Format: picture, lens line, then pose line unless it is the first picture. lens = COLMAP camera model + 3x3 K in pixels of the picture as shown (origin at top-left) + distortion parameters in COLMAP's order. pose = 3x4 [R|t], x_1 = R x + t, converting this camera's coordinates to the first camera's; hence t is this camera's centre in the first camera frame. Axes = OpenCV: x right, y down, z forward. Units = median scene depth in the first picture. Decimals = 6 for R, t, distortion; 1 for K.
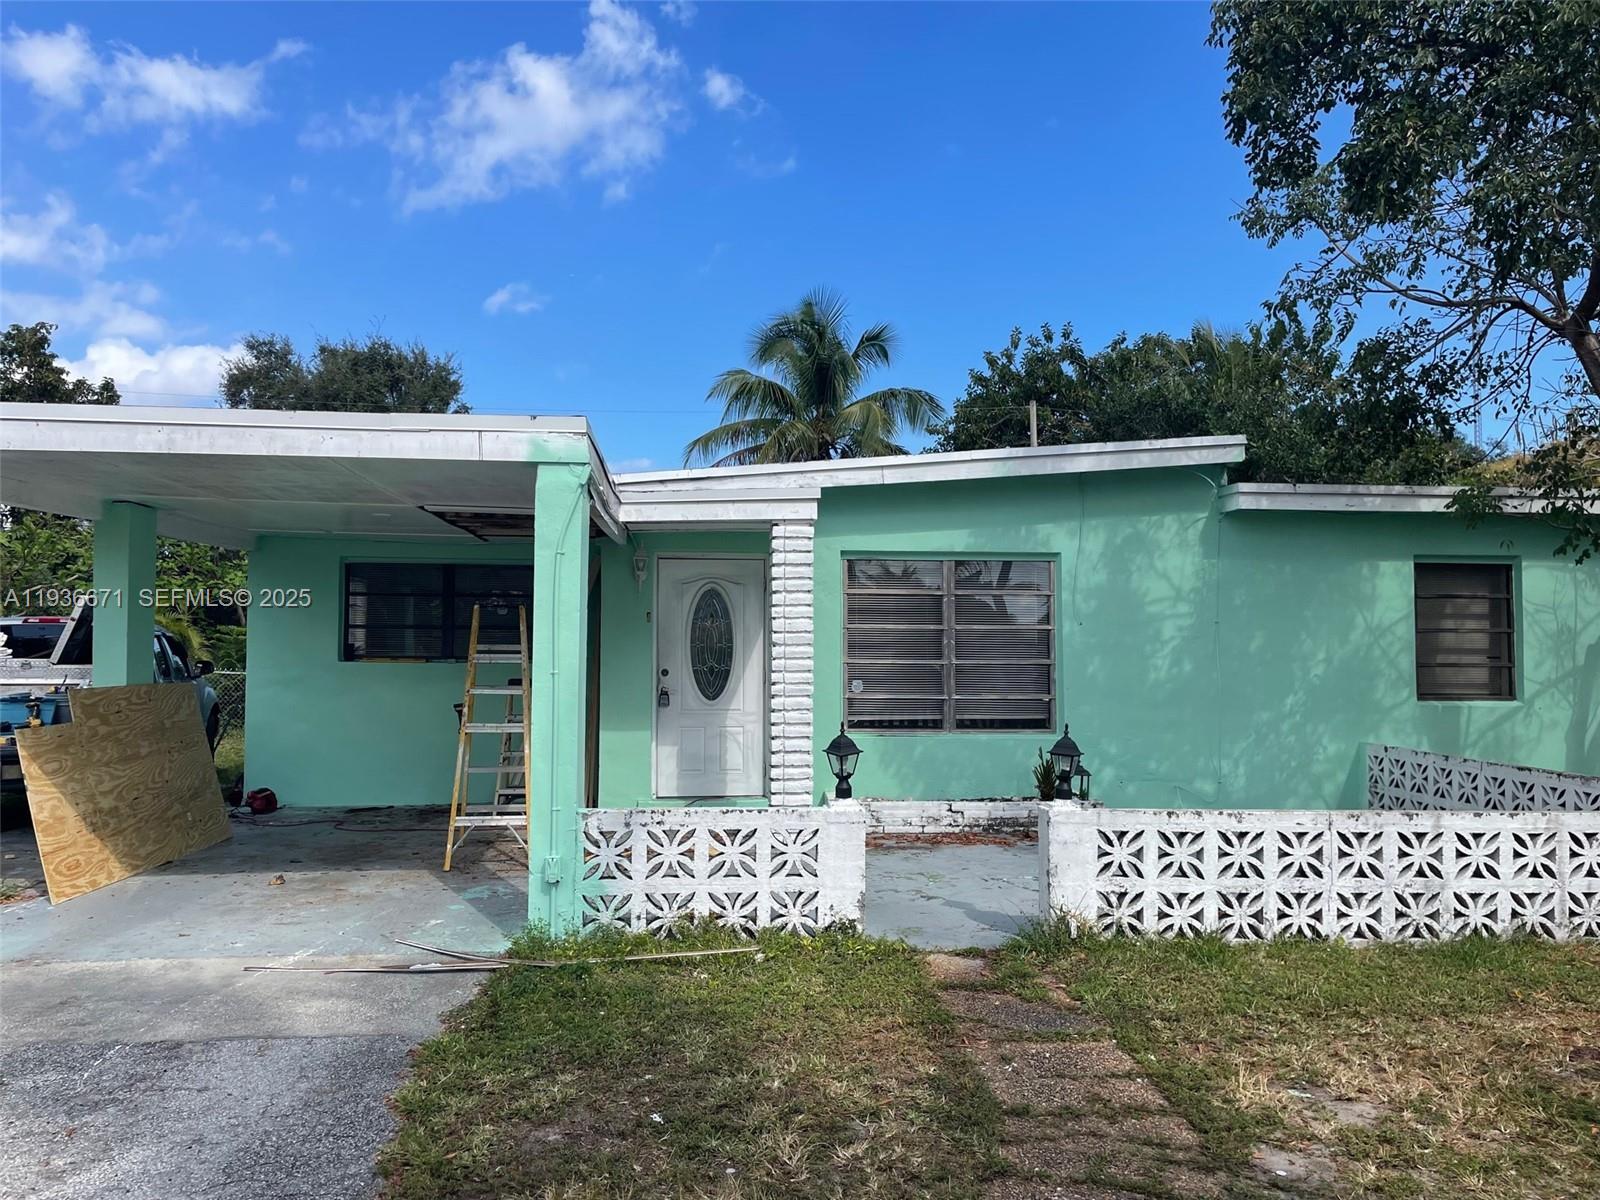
lens RADIAL K [[1200.6, 0, 803.5], [0, 1200.6, 644.0], [0, 0, 1]] dist [0.134134, -0.147872]
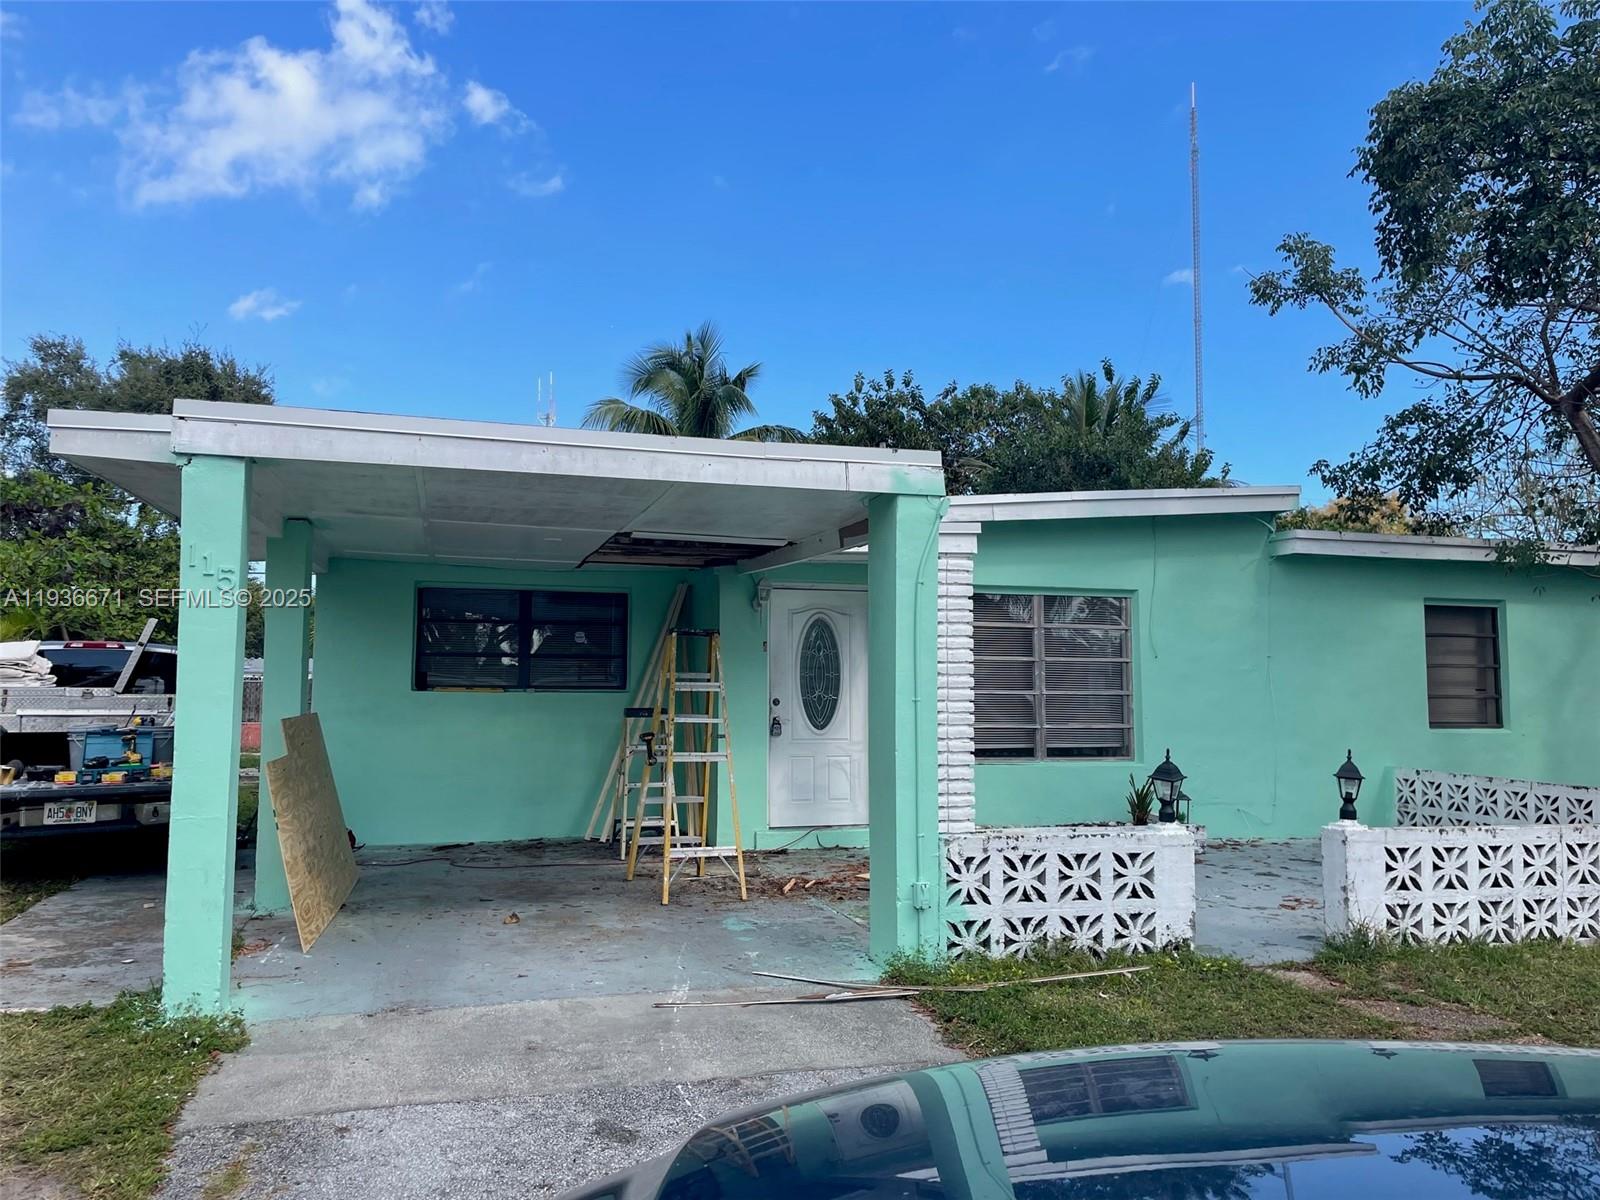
lens RADIAL K [[1200.6, 0, 803.5], [0, 1200.6, 644.0], [0, 0, 1]] dist [0.134134, -0.147872]
pose [[0.978807, 0.009611, 0.204559, -0.302400], [-0.004202, 0.999630, -0.026861, 0.002165], [-0.204741, 0.025433, 0.978486, 0.017341]]
